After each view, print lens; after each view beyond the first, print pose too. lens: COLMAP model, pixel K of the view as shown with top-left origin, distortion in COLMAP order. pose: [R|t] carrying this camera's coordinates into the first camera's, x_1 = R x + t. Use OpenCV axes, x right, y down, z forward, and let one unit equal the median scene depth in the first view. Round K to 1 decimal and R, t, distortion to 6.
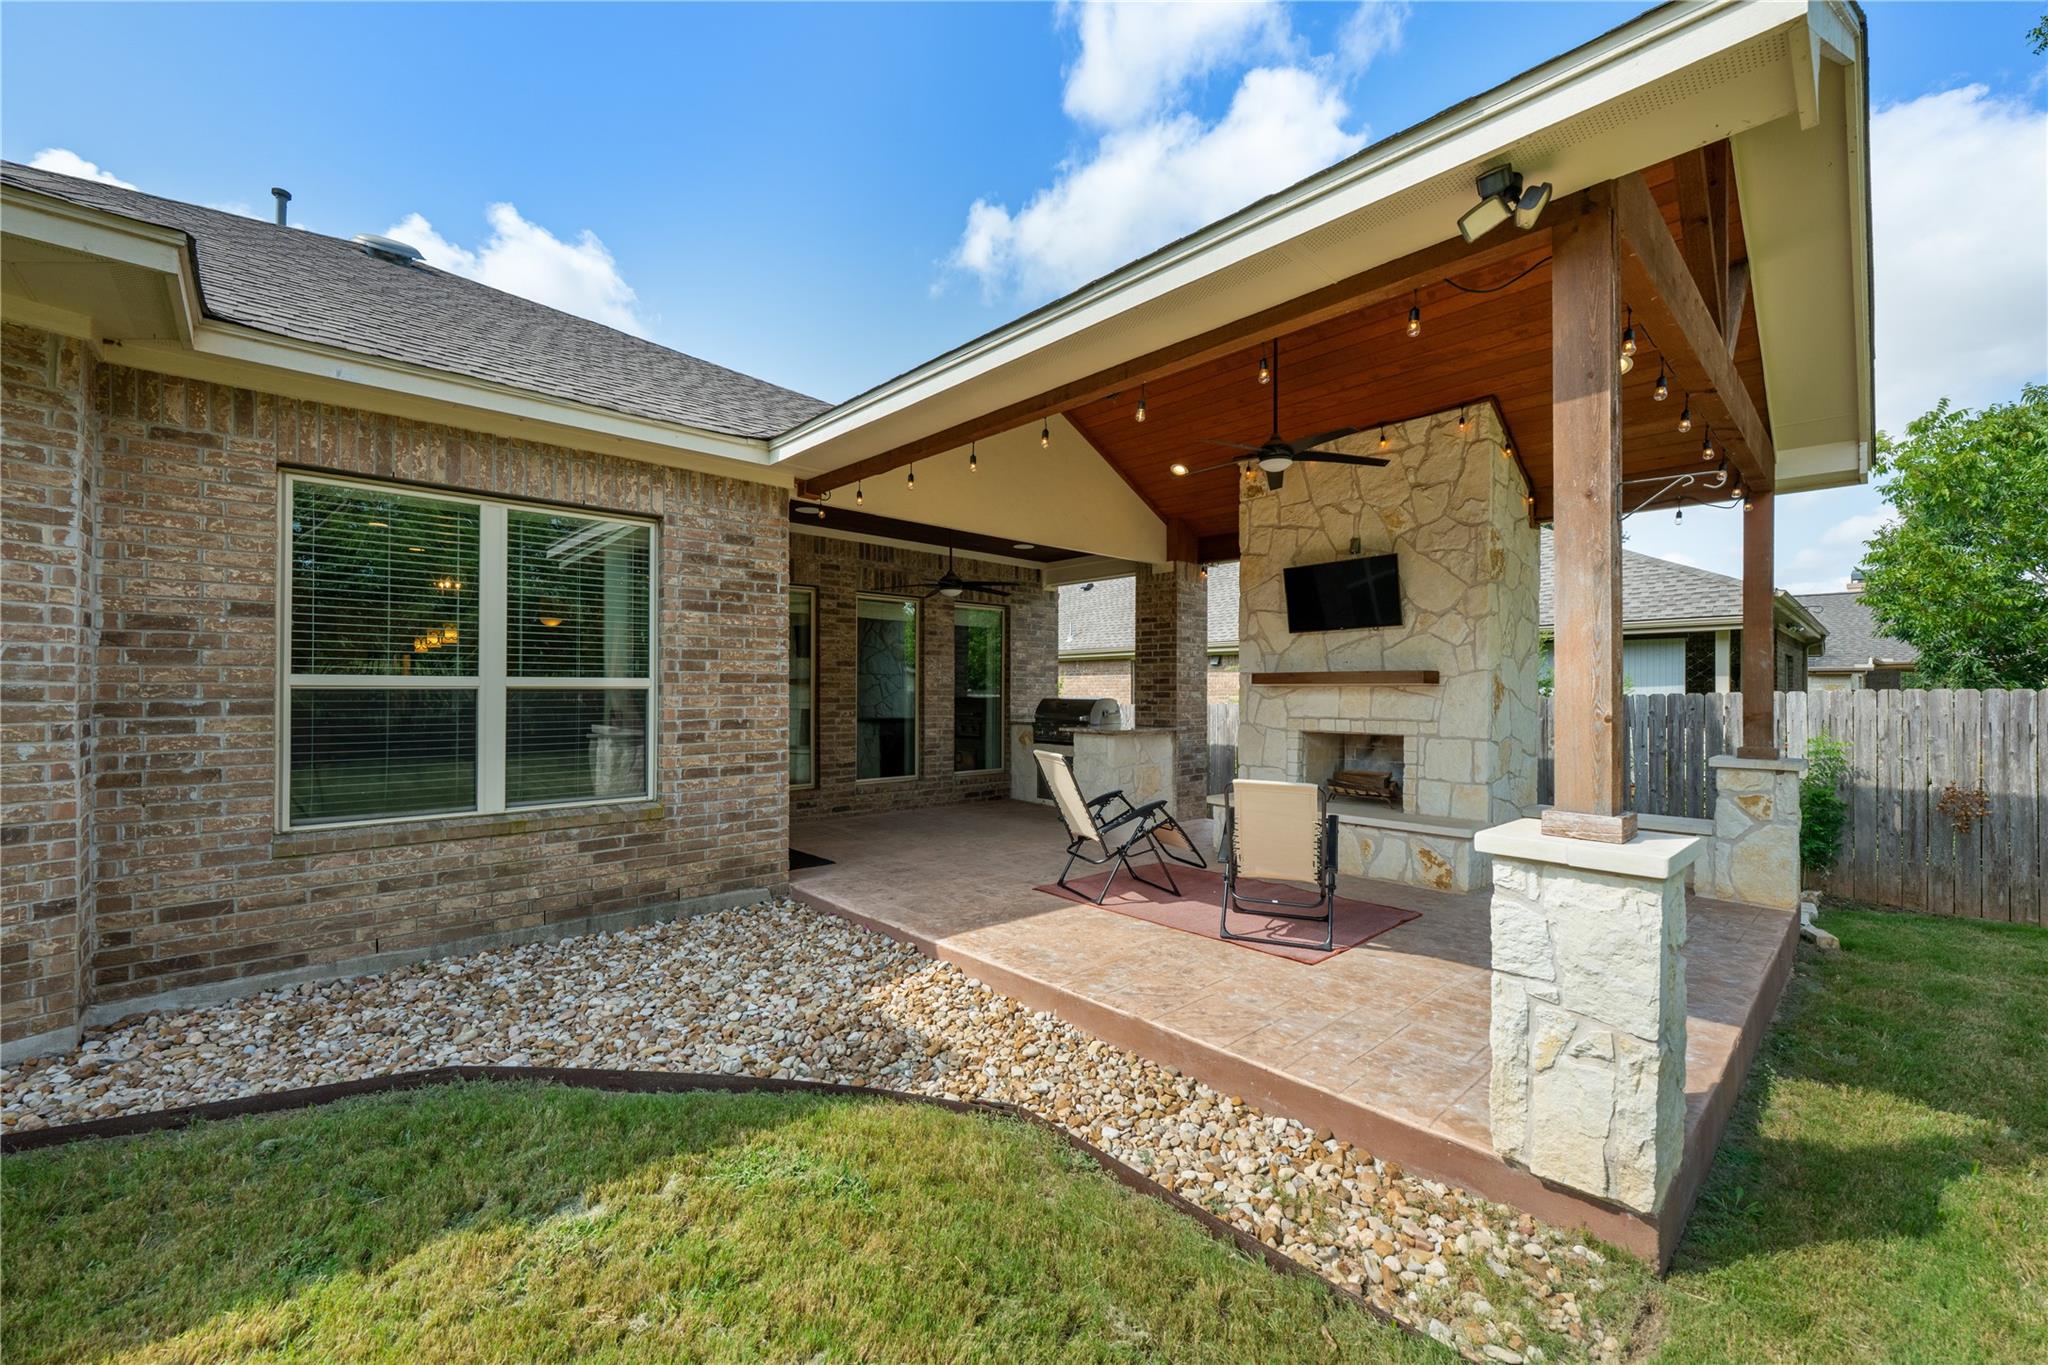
lens RADIAL K [[813.9, 0, 1027.9], [0, 813.9, 690.9], [0, 0, 1]] dist [-0.000205, -0.000071]
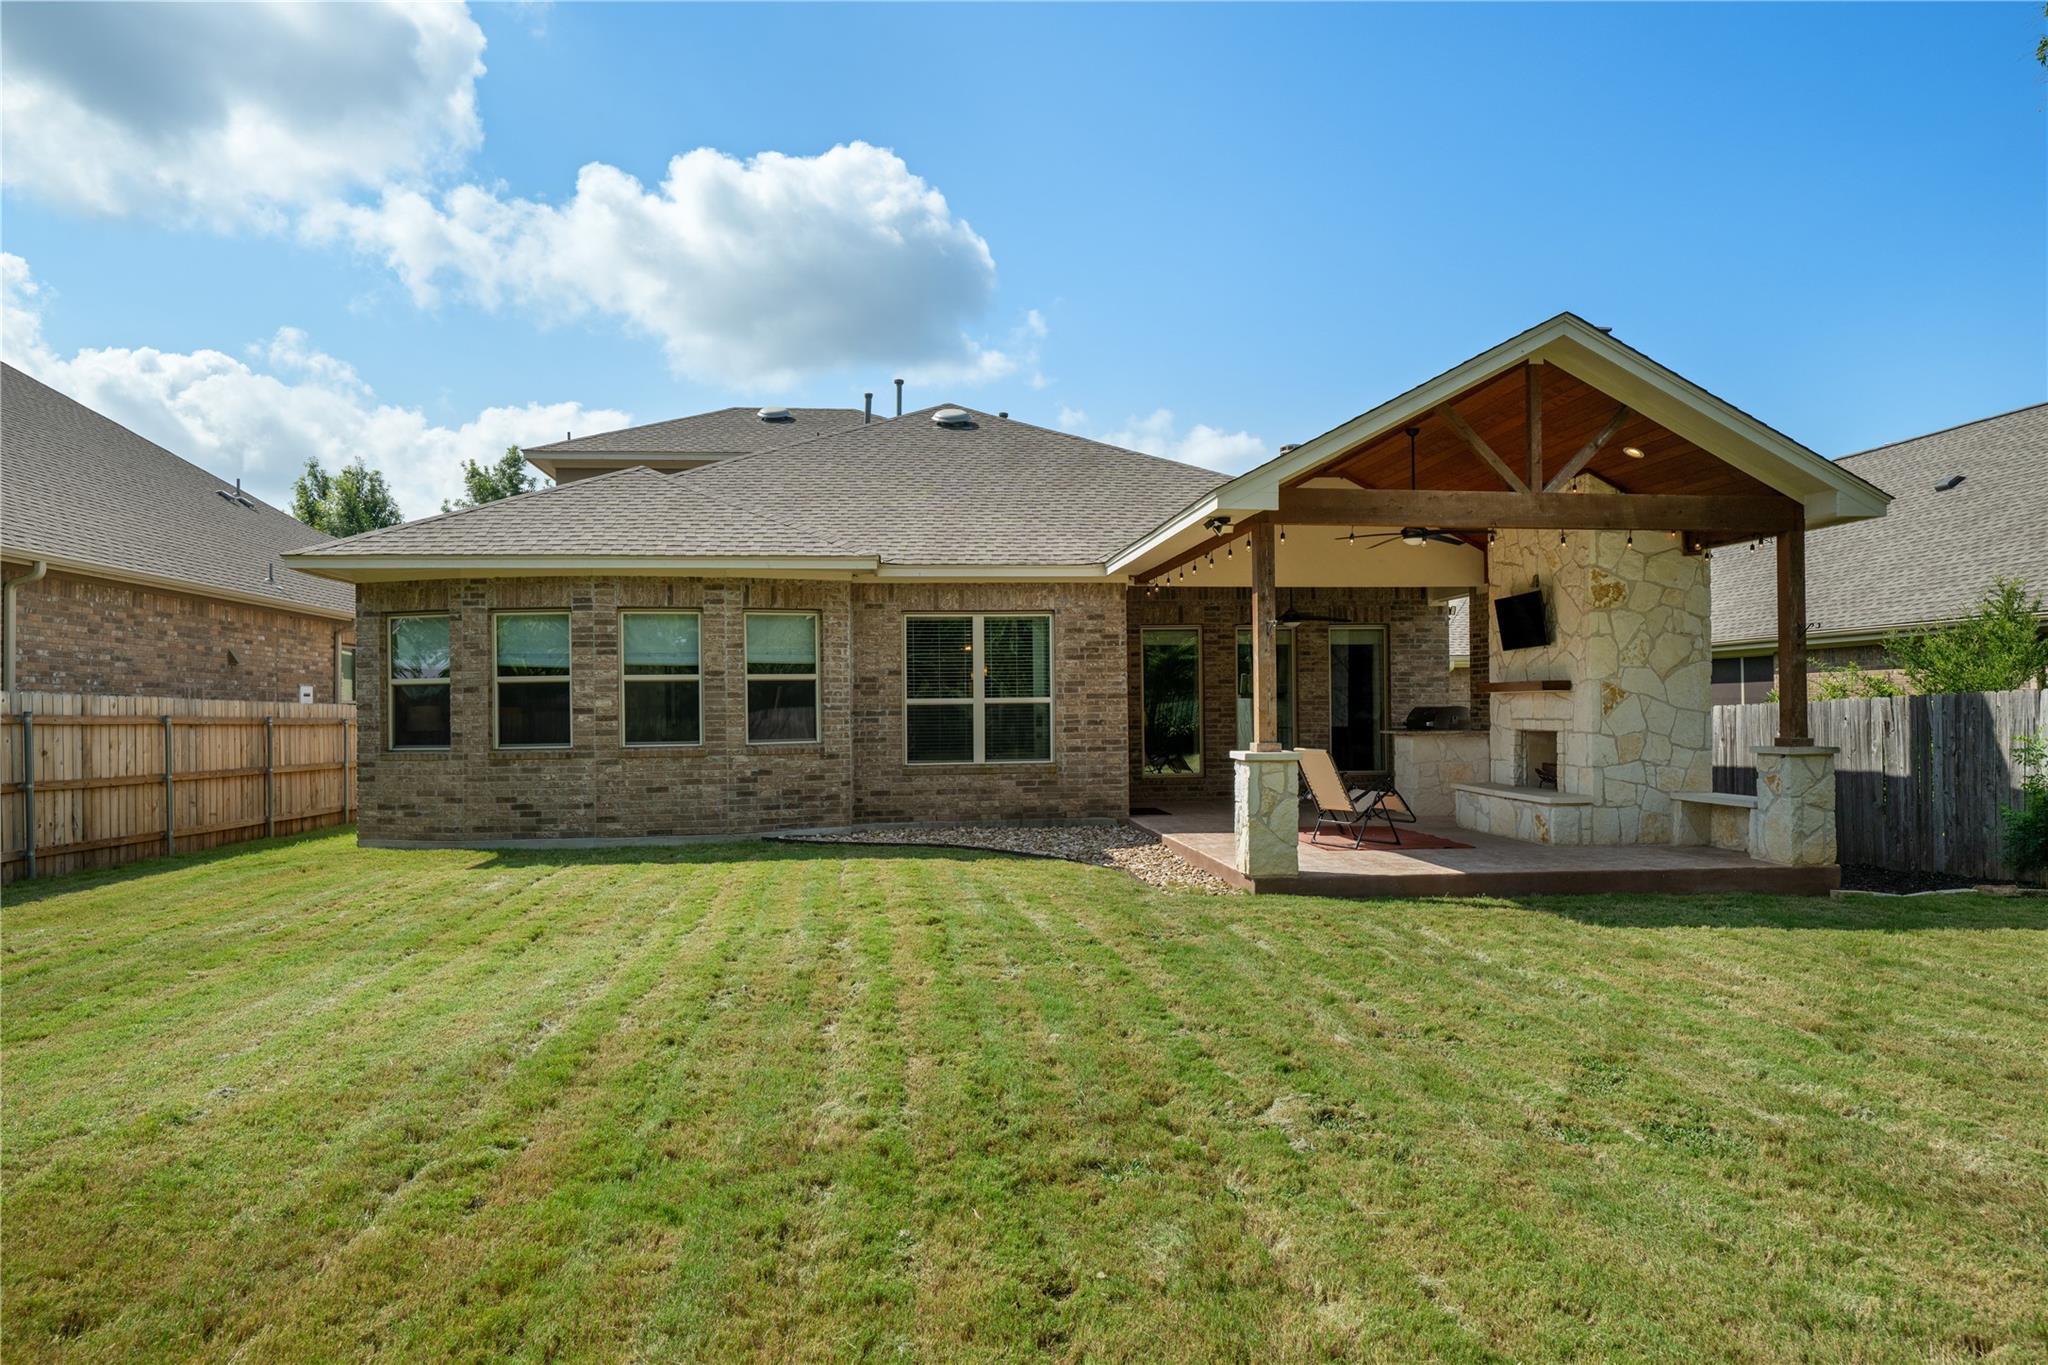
lens RADIAL K [[1293.5, 0, 1026.8], [0, 1293.5, 703.0], [0, 0, 1]] dist [-0.000102, 0.000035]
pose [[0.796181, -0.014624, -0.604881, 1.268020], [0.013453, 0.999889, -0.006466, 0.015795], [0.604908, -0.002989, 0.796289, -1.373419]]
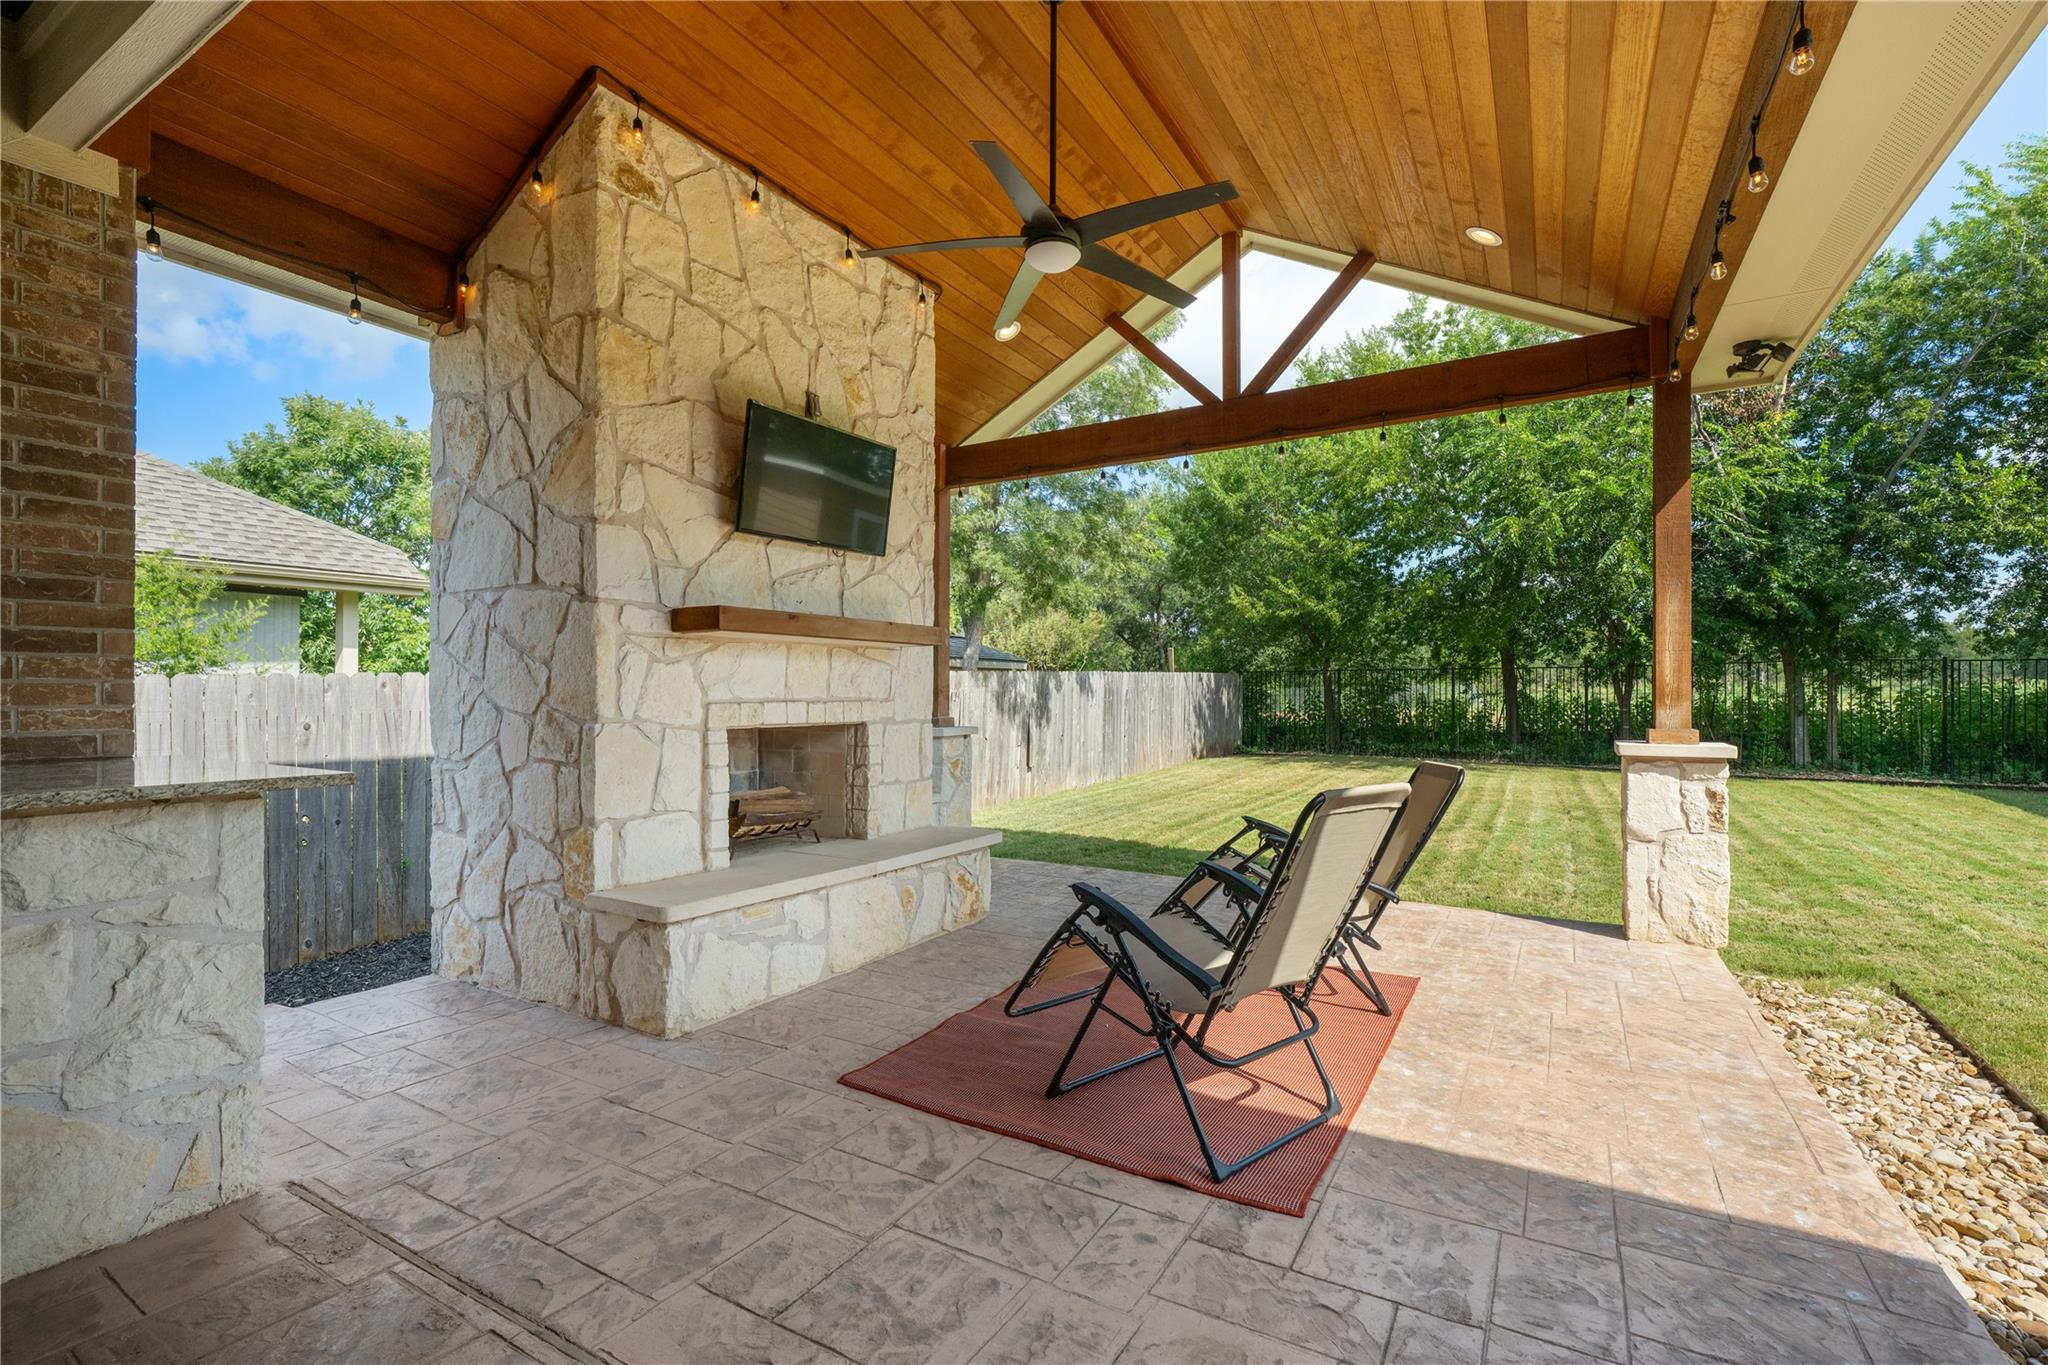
lens RADIAL K [[906.3, 0, 1028.7], [0, 906.3, 688.4], [0, 0, 1]] dist [0.001383, 0.000050]
pose [[-0.283449, -0.001747, 0.958986, -0.350078], [-0.003968, 0.999992, 0.000649, 0.032187], [-0.958979, -0.003622, -0.283454, 1.341364]]
